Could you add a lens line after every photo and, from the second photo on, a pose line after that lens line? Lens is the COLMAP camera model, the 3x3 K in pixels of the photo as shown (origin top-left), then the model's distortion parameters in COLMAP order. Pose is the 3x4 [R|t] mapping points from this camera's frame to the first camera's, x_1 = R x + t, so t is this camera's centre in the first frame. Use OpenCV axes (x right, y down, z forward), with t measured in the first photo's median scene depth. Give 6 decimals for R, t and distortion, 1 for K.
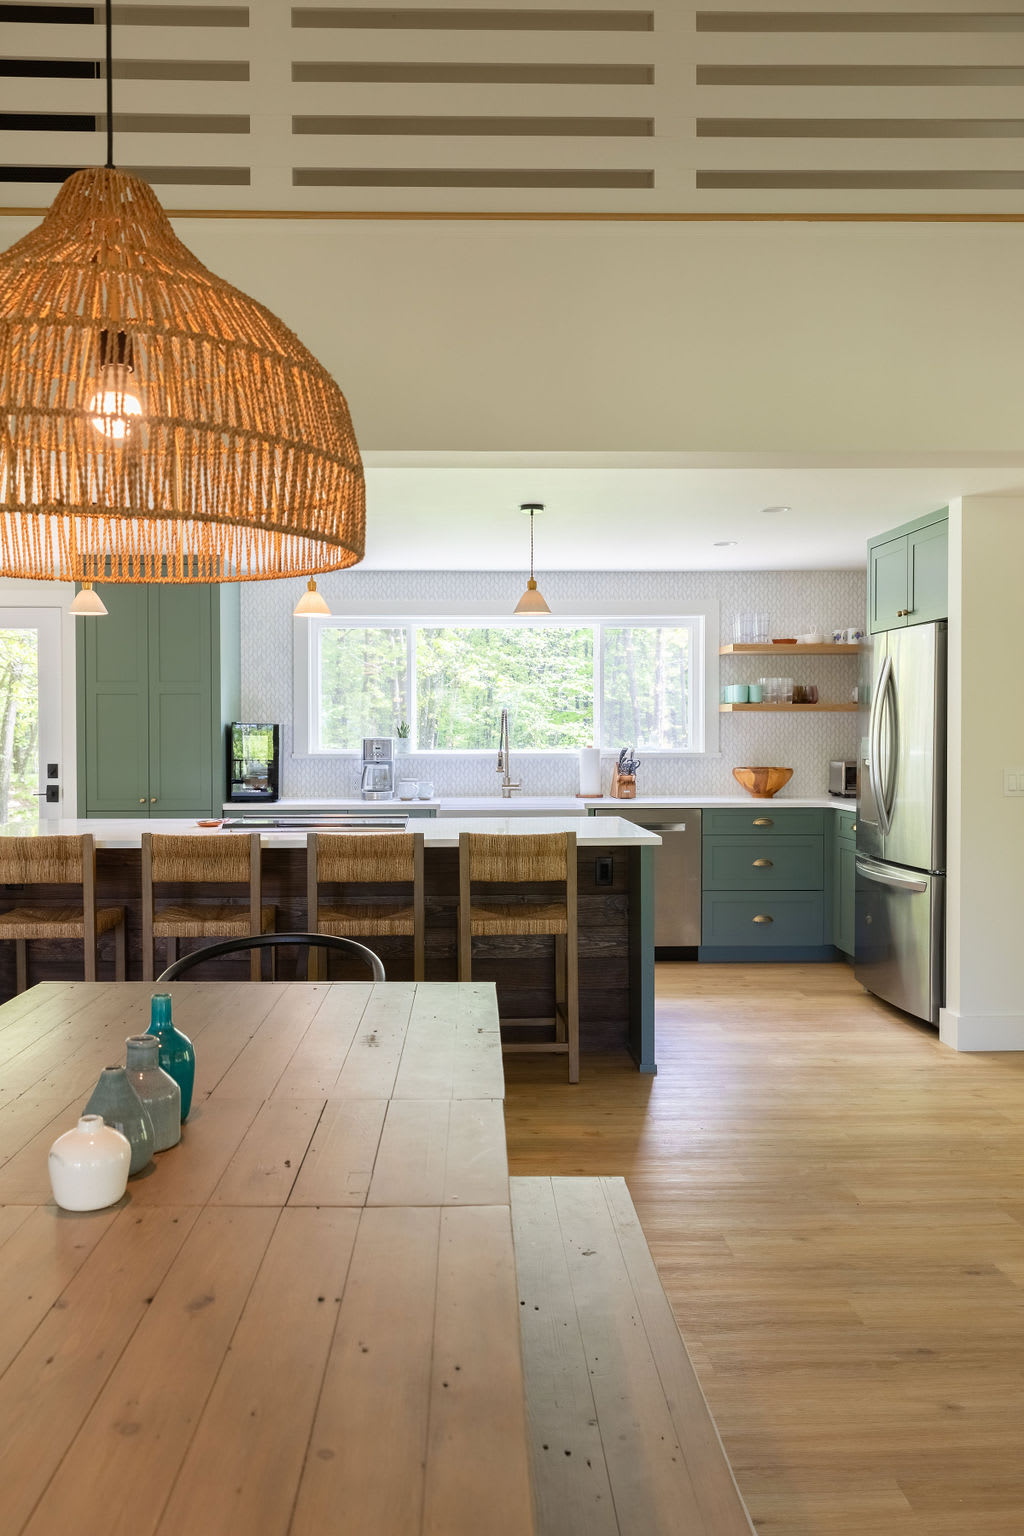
lens RADIAL K [[1185.1, 0, 475.7], [0, 1185.1, 771.4], [0, 0, 1]] dist [0.009620, -0.000018]
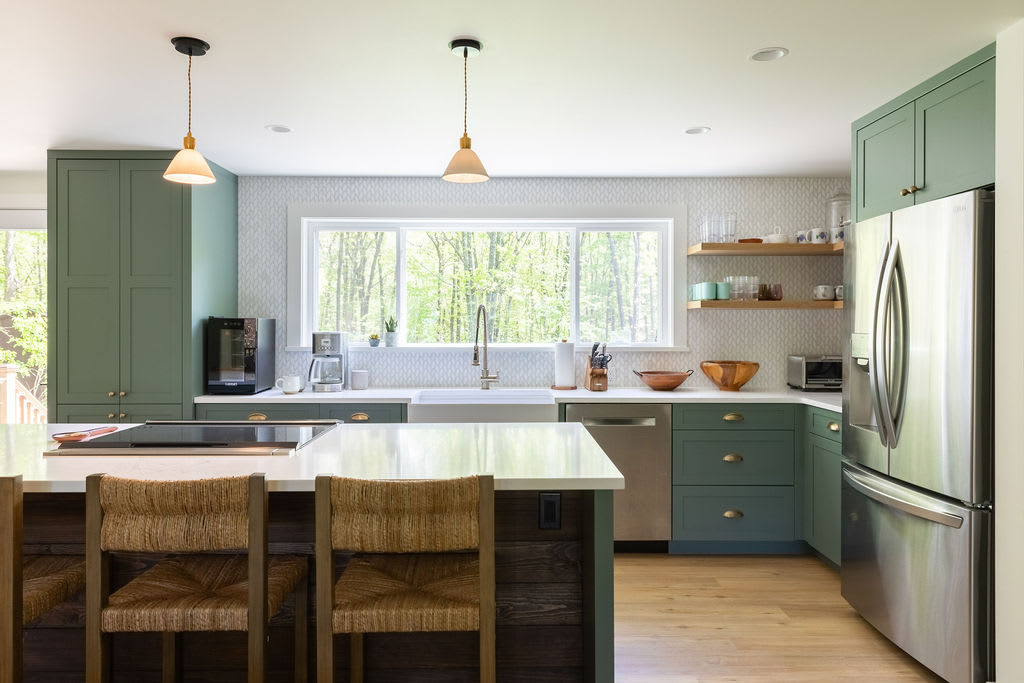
lens RADIAL K [[714.6, 0, 508.1], [0, 714.6, 334.7], [0, 0, 1]] dist [0.017528, -0.001622]
pose [[0.999678, 0.004360, -0.024997, 0.063374], [-0.004958, 0.999701, -0.023937, -0.011335], [0.024885, 0.024053, 0.999401, 0.370001]]
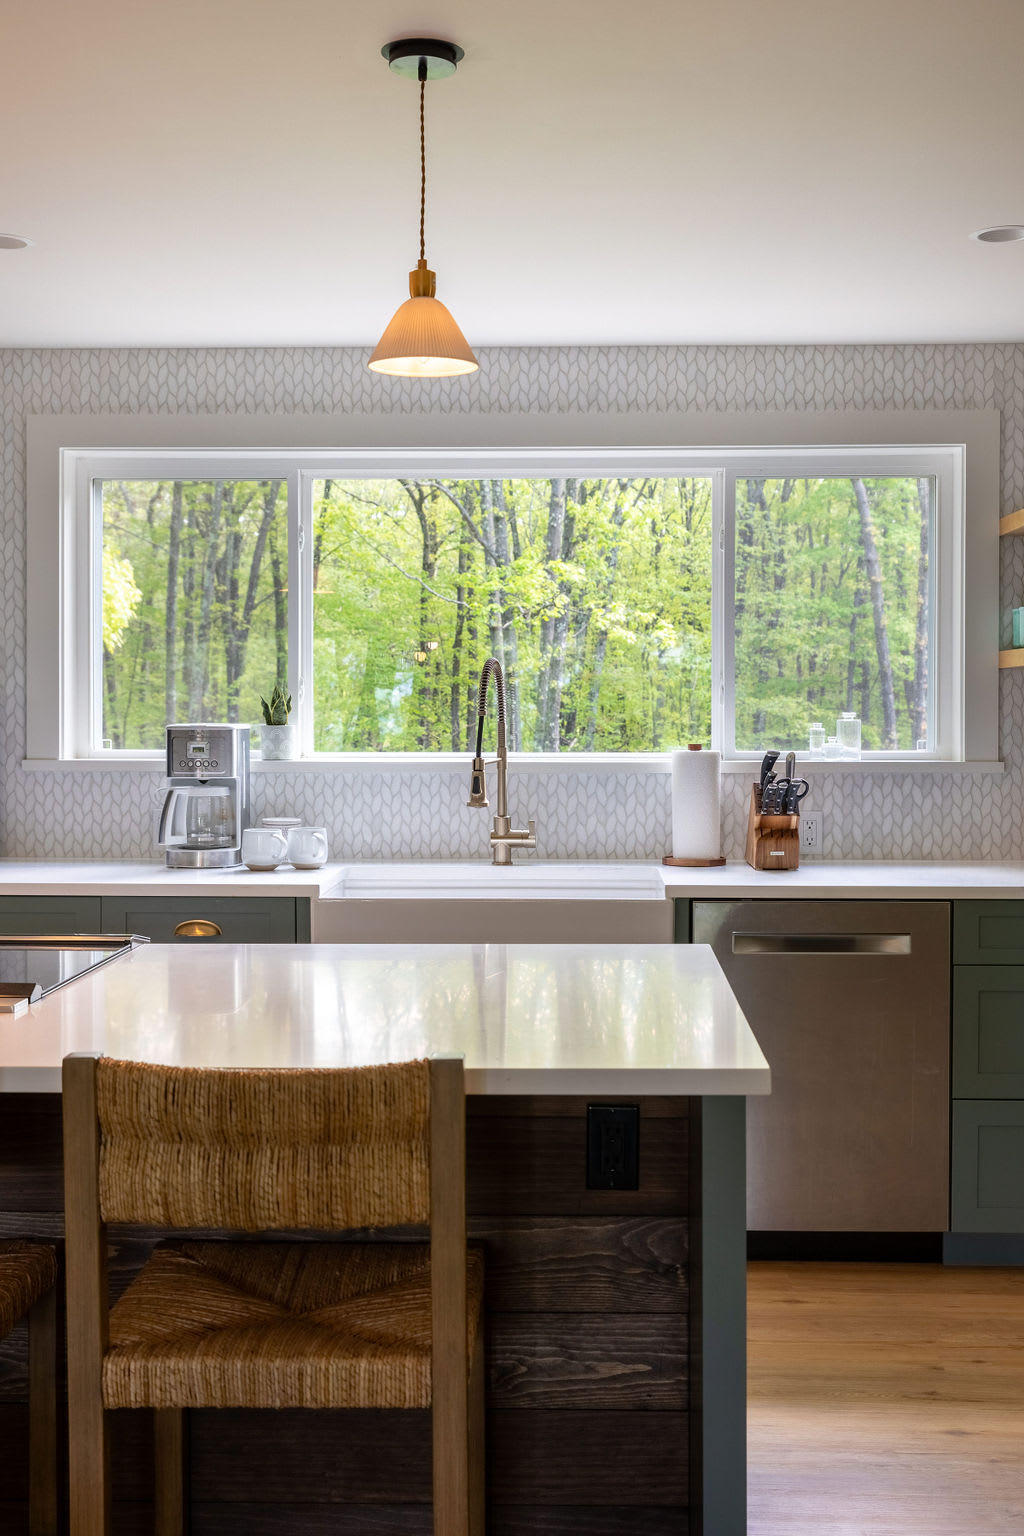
lens RADIAL K [[1812.7, 0, 520.4], [0, 1812.7, 765.4], [0, 0, 1]] dist [-0.000801, 0.000000]
pose [[0.997671, 0.005685, -0.067975, 0.079491], [-0.005874, 0.999979, -0.002587, -0.012574], [0.067959, 0.002980, 0.997684, 0.344160]]
